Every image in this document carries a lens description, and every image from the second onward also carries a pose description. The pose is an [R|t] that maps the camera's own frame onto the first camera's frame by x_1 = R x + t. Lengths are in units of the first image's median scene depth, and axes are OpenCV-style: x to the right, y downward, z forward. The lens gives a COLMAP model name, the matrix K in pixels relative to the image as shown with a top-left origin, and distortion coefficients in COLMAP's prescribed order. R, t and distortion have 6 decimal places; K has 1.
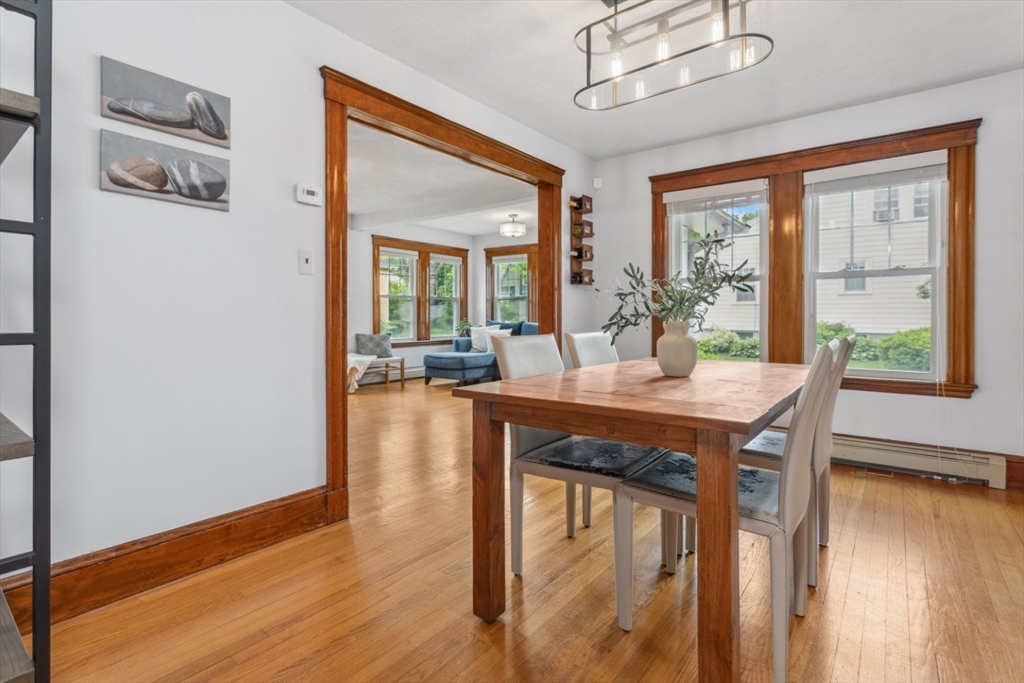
lens RADIAL K [[487.6, 0, 508.4], [0, 487.6, 315.5], [0, 0, 1]] dist [-0.001954, 0.001343]
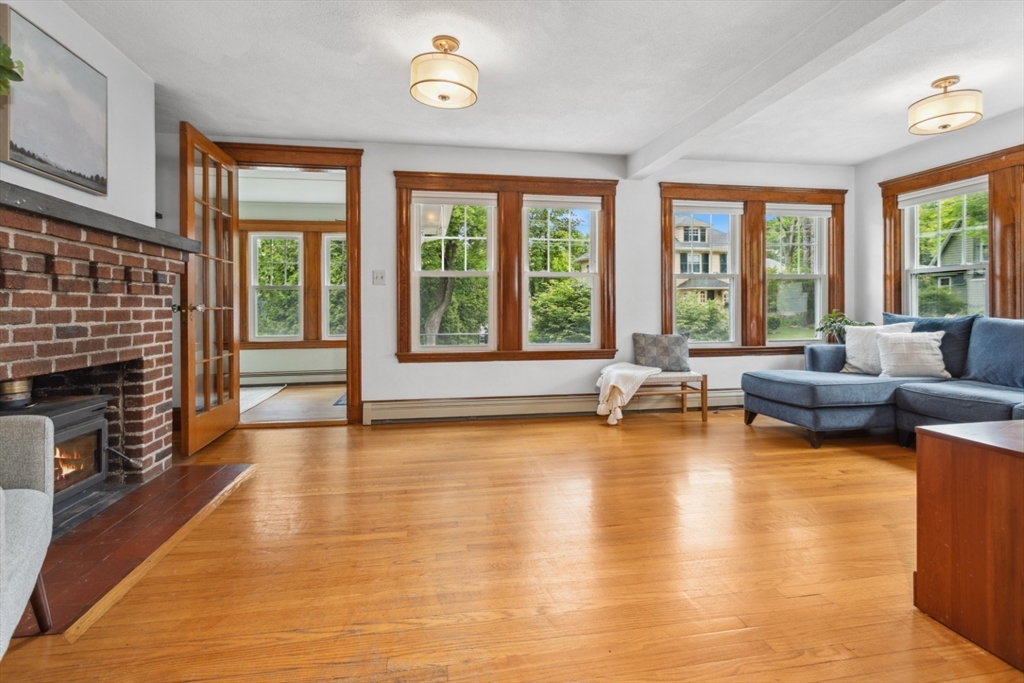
lens RADIAL K [[487.6, 0, 511.9], [0, 487.6, 312.8], [0, 0, 1]] dist [-0.001954, 0.001343]
pose [[0.740380, -0.000085, -0.672188, 0.013870], [0.004928, 0.999974, 0.005301, 0.004494], [0.672170, -0.007238, 0.740361, 0.343143]]
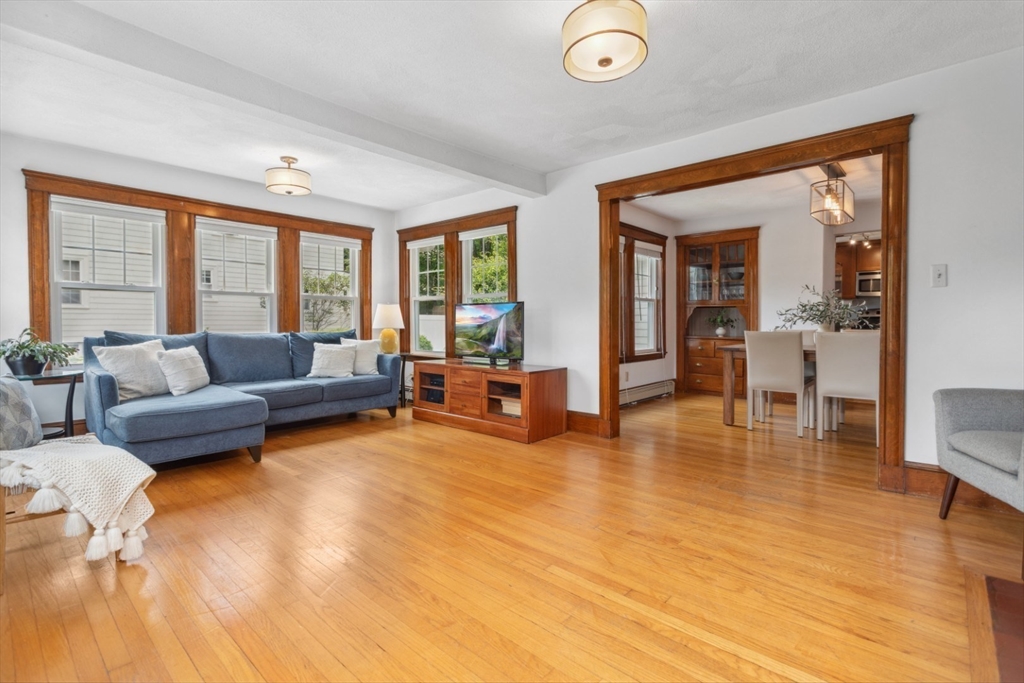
lens RADIAL K [[487.6, 0, 512.5], [0, 487.6, 331.7], [0, 0, 1]] dist [-0.001954, 0.001343]
pose [[0.059085, -0.016987, 0.998108, -0.508841], [0.001970, 0.999855, 0.016900, 0.002150], [-0.998251, 0.000968, 0.059110, 0.585287]]
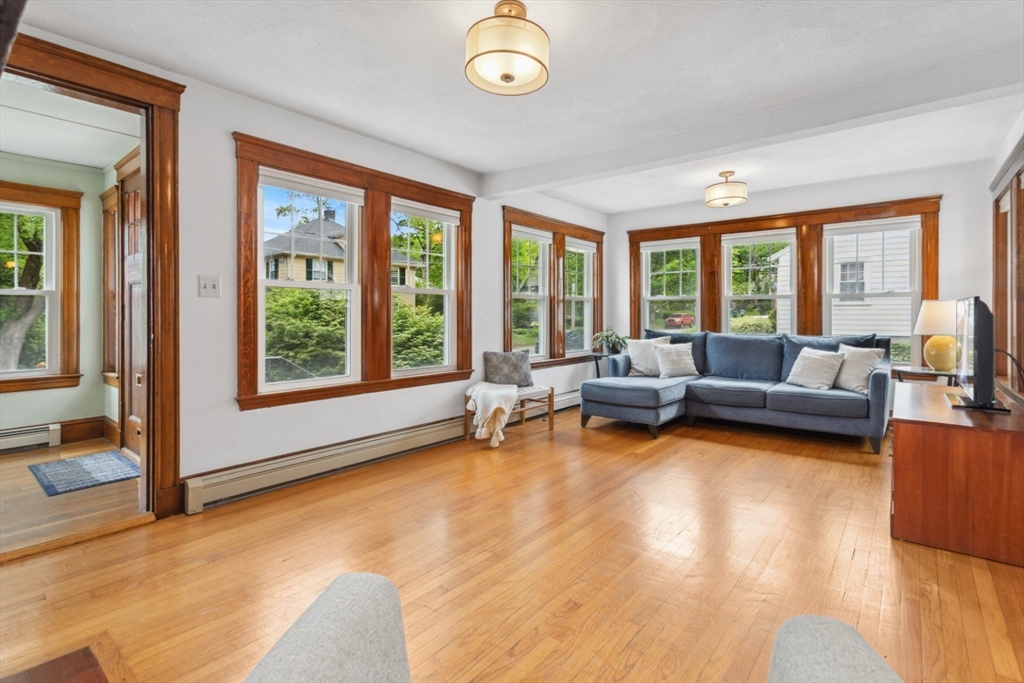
lens RADIAL K [[487.6, 0, 509.2], [0, 487.6, 320.7], [0, 0, 1]] dist [-0.001954, 0.001343]
pose [[0.999820, 0.000458, -0.018965, -0.233792], [-0.000233, 0.999929, 0.011898, -0.012231], [0.018969, -0.011892, 0.999749, 0.288185]]
